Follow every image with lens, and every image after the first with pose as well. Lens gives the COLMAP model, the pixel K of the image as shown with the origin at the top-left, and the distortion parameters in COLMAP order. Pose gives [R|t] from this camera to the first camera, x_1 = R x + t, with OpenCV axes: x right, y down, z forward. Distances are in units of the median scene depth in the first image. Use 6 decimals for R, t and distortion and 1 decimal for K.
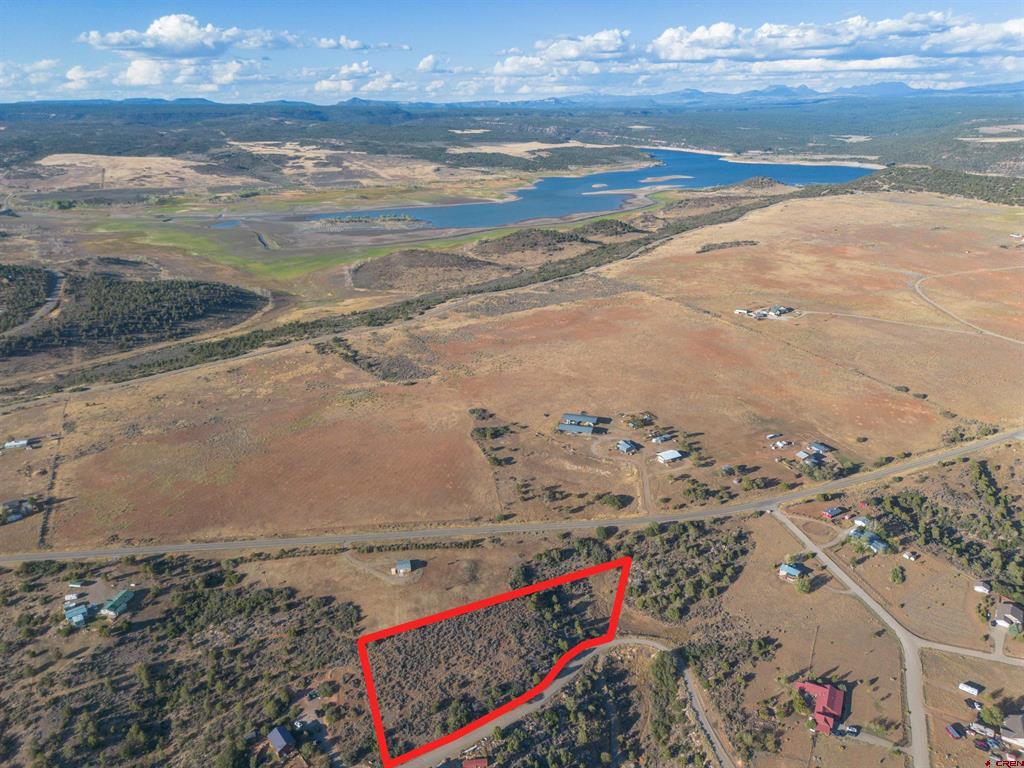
lens RADIAL K [[719.6, 0, 514.0], [0, 719.6, 385.1], [0, 0, 1]] dist [0.073382, -0.071753]
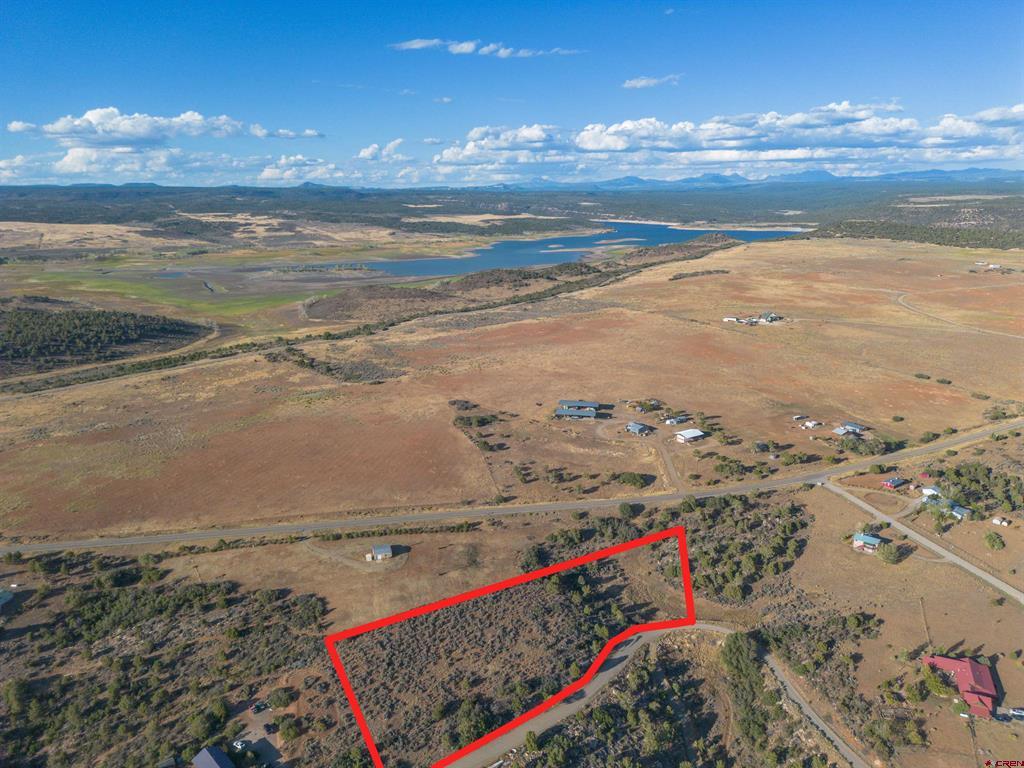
lens RADIAL K [[719.6, 0, 514.0], [0, 719.6, 385.1], [0, 0, 1]] dist [0.073382, -0.071753]
pose [[0.997716, -0.019424, 0.064697, -0.053765], [0.026327, 0.993844, -0.107613, 0.148241], [-0.062209, 0.109071, 0.992086, 0.188920]]
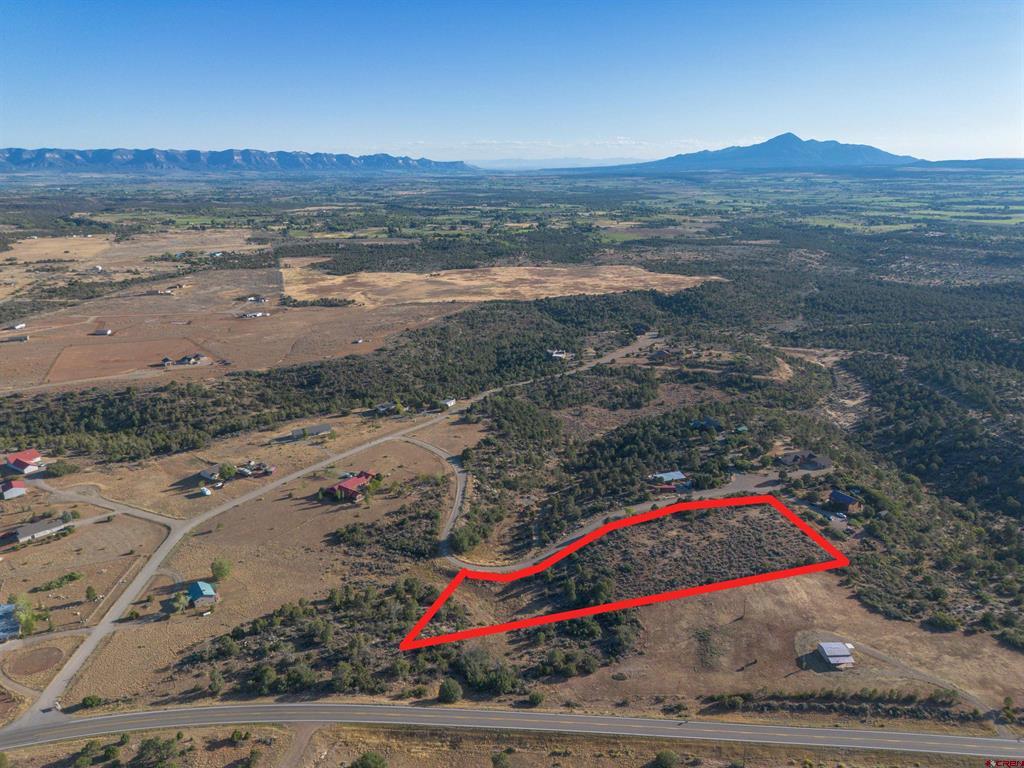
lens RADIAL K [[719.6, 0, 514.0], [0, 719.6, 385.1], [0, 0, 1]] dist [0.073382, -0.071753]
pose [[-0.987673, -0.042087, 0.150765, 0.014558], [0.061322, 0.782148, 0.620068, -0.253864], [-0.144017, 0.621670, -0.769926, 1.238324]]
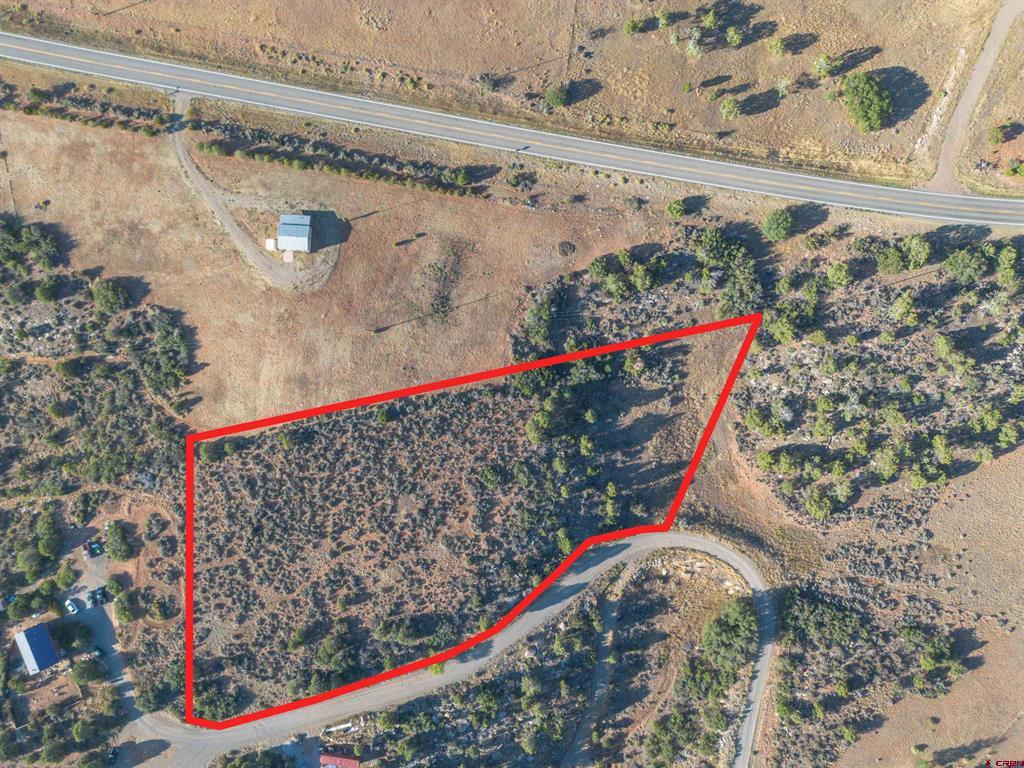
lens RADIAL K [[719.6, 0, 514.0], [0, 719.6, 385.1], [0, 0, 1]] dist [0.073382, -0.071753]
pose [[0.961968, 0.272034, -0.024810, 0.012387], [-0.080230, 0.368186, 0.926284, -0.129176], [0.261115, -0.889065, 0.376008, 0.725688]]
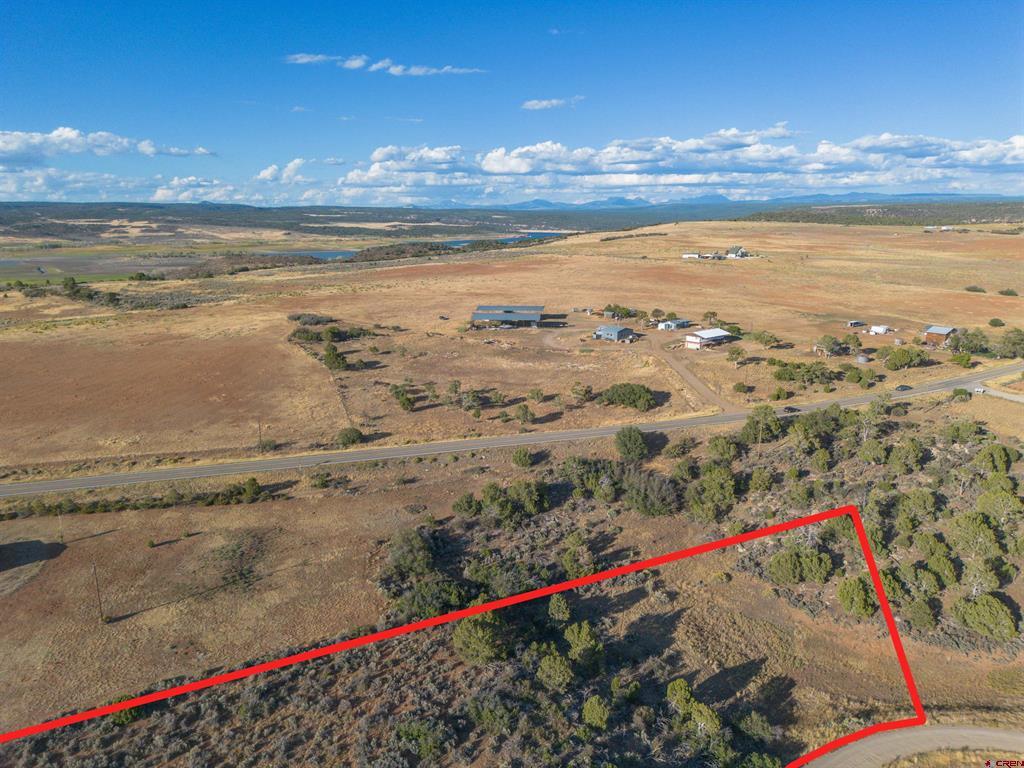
lens RADIAL K [[715.0, 0, 512.1], [0, 715.0, 404.1], [0, 0, 1]] dist [0.065866, -0.061842]
pose [[0.982808, -0.049546, 0.177861, -0.001662], [0.069419, 0.991799, -0.107307, 0.218662], [-0.171086, 0.117809, 0.978187, 0.652850]]
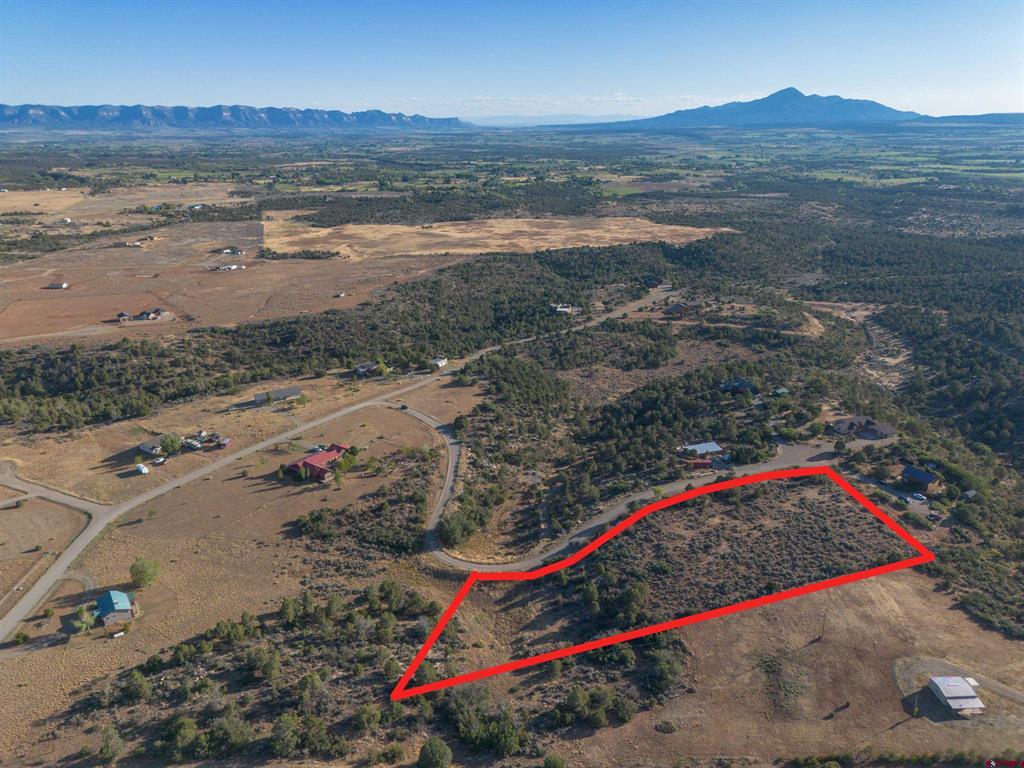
lens RADIAL K [[719.6, 0, 514.0], [0, 719.6, 385.1], [0, 0, 1]] dist [0.073382, -0.071753]
pose [[-0.988497, -0.046835, 0.143803, 0.041031], [0.060627, 0.748383, 0.660490, -0.159937], [-0.138554, 0.661611, -0.736935, 1.134017]]
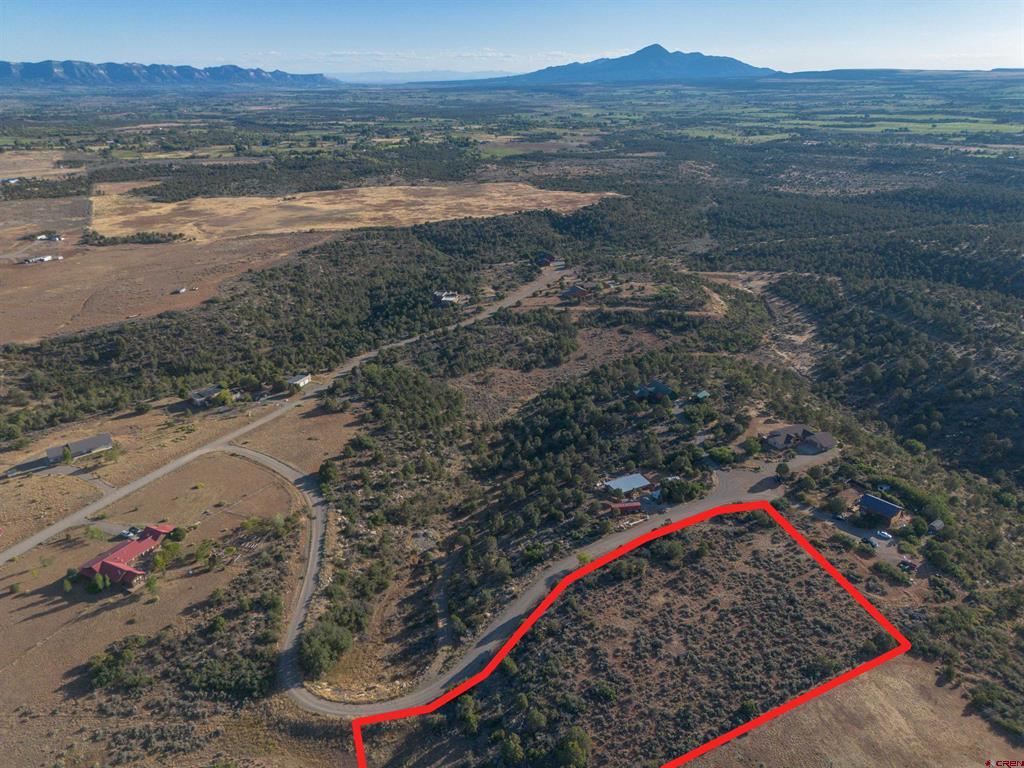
lens RADIAL K [[719.6, 0, 514.0], [0, 719.6, 385.1], [0, 0, 1]] dist [0.073382, -0.071753]
pose [[-0.999887, 0.012883, -0.007718, 0.052968], [0.003742, 0.711460, 0.702717, -0.105186], [0.014544, 0.702609, -0.711428, 0.989043]]
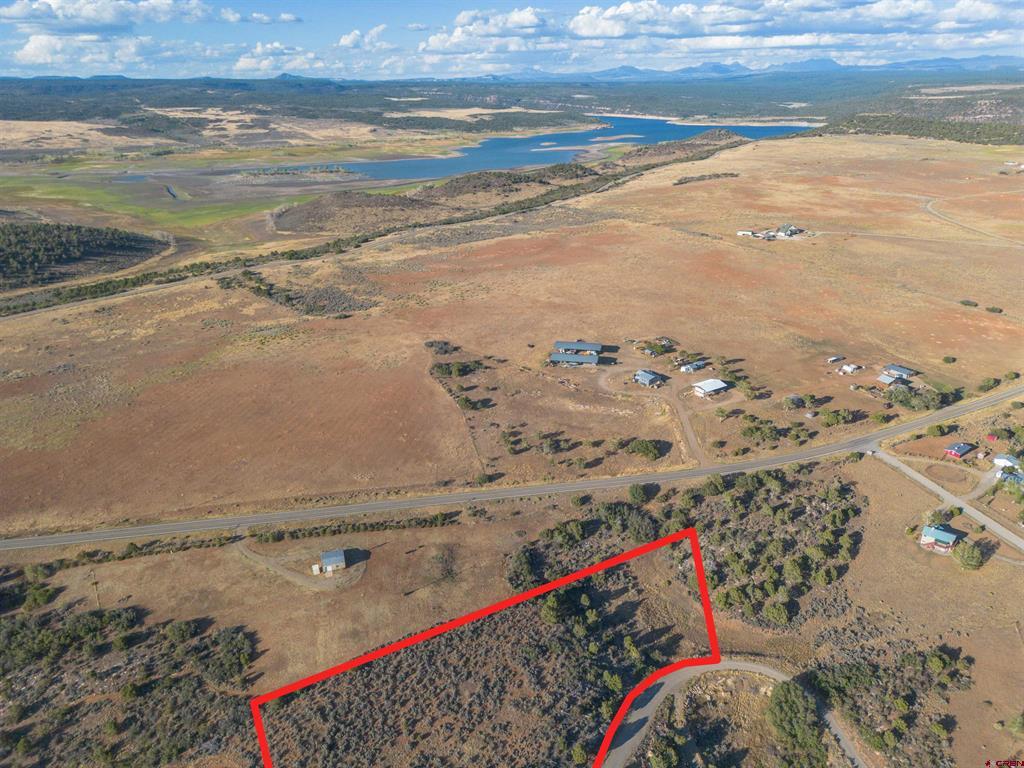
lens RADIAL K [[719.6, 0, 514.0], [0, 719.6, 385.1], [0, 0, 1]] dist [0.073382, -0.071753]
pose [[0.996762, -0.035371, 0.072216, -0.035841], [0.033661, 0.999126, 0.024763, 0.084991], [-0.073029, -0.022252, 0.997082, 0.351007]]
